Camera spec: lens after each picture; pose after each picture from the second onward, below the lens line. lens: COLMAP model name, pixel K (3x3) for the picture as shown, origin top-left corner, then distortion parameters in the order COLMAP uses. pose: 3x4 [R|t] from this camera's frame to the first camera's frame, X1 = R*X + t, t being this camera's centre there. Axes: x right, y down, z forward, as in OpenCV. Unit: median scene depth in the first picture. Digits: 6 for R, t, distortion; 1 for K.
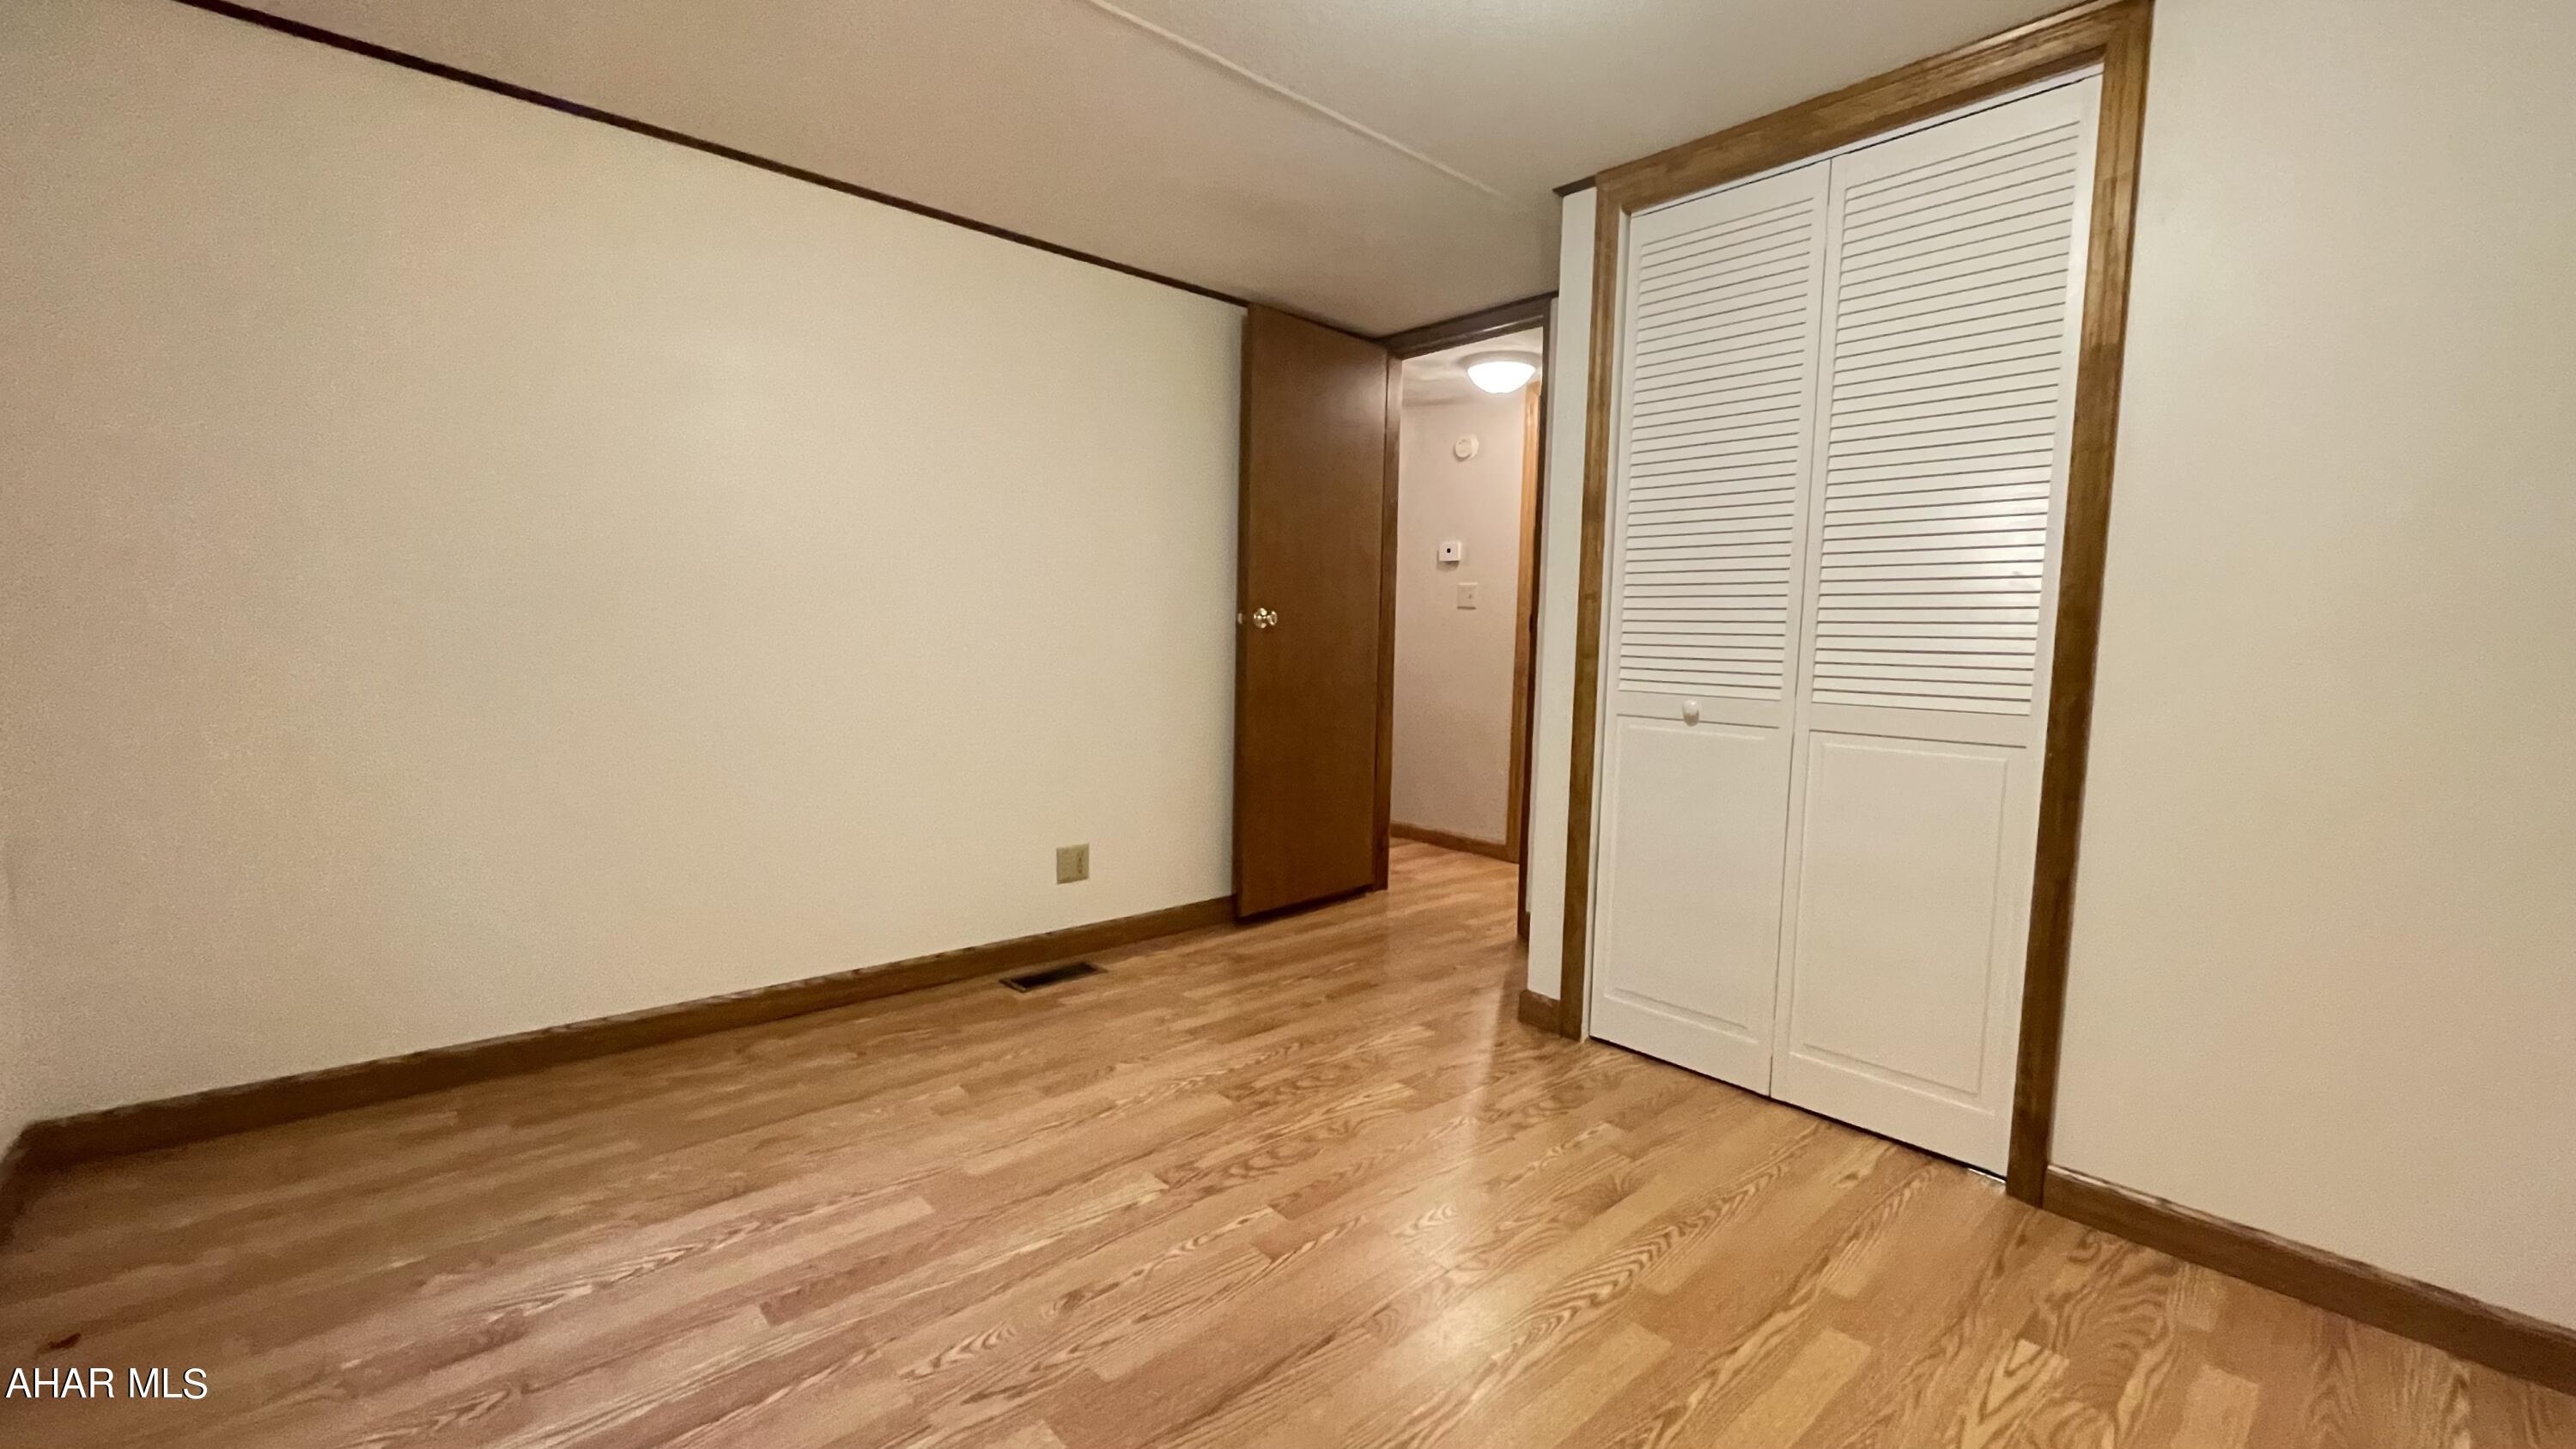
lens RADIAL K [[1061.8, 0, 1283.9], [0, 1061.8, 723.1], [0, 0, 1]] dist [0.001778, -0.000178]
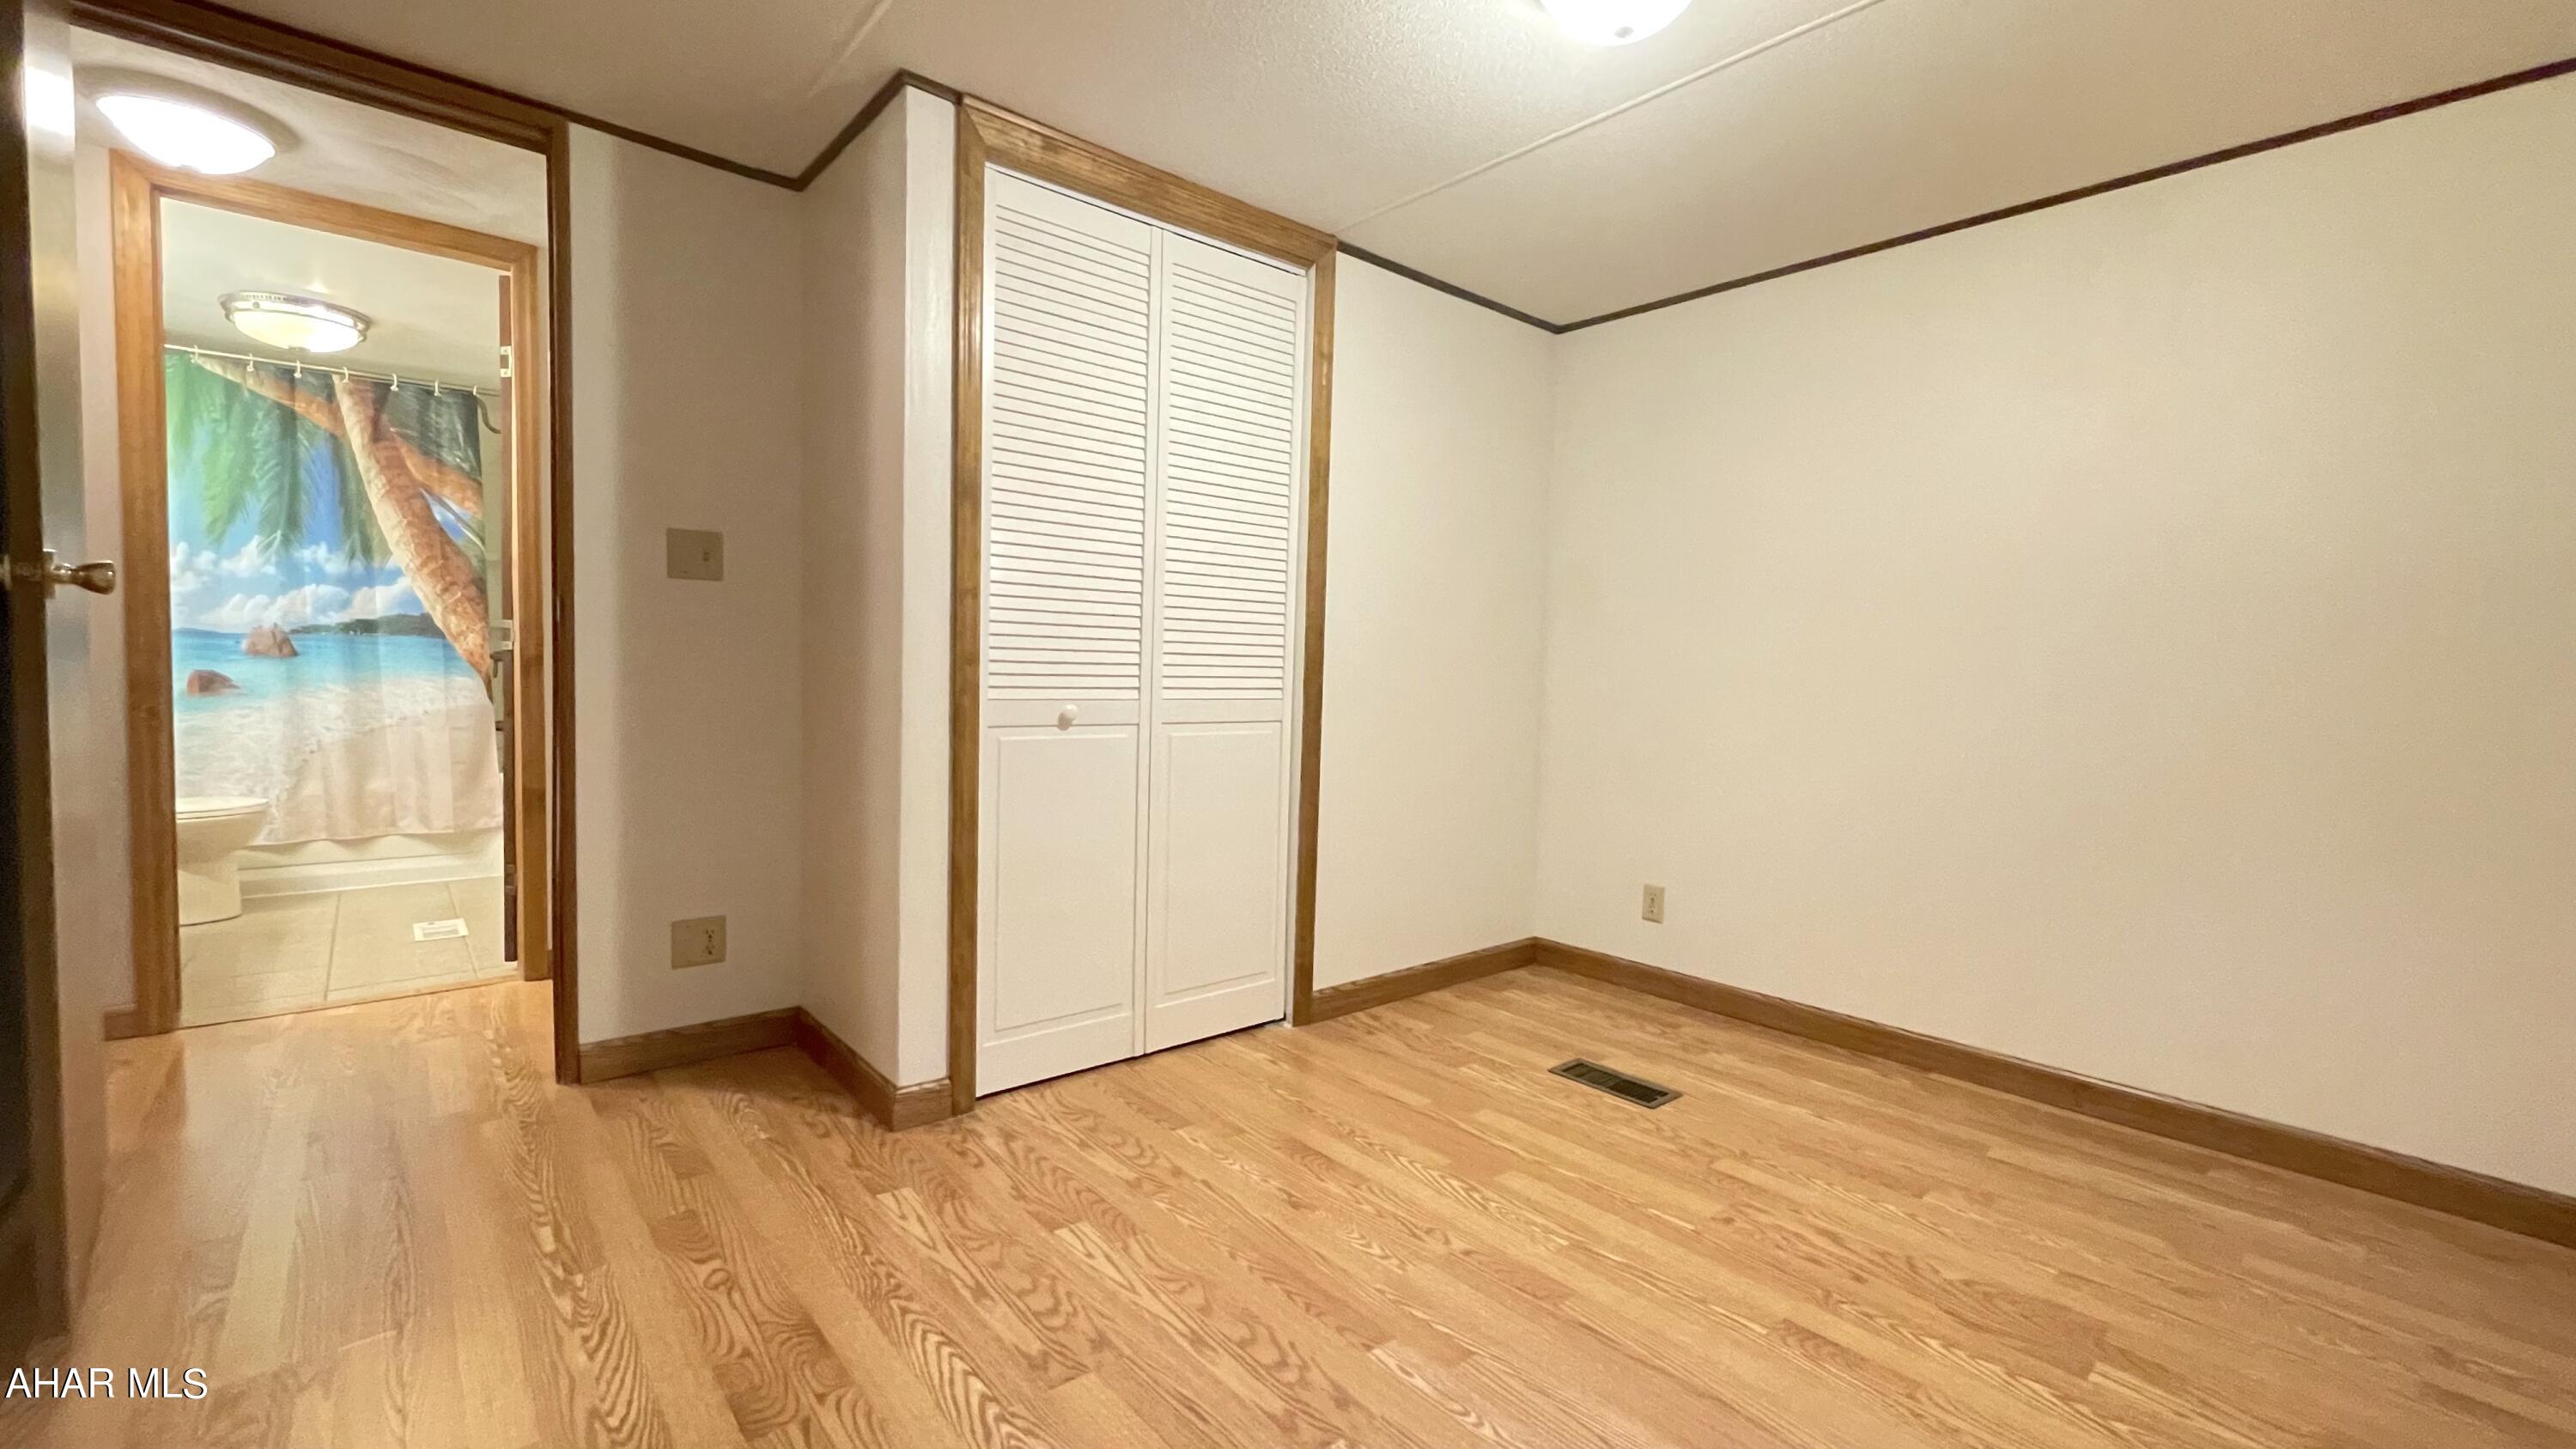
lens RADIAL K [[1061.8, 0, 1283.9], [0, 1061.8, 723.1], [0, 0, 1]] dist [0.001778, -0.000178]
pose [[0.008384, -0.074691, 0.997171, -0.665032], [0.060710, 0.995405, 0.074049, -0.071974], [-0.998120, 0.059917, 0.012880, 0.868834]]
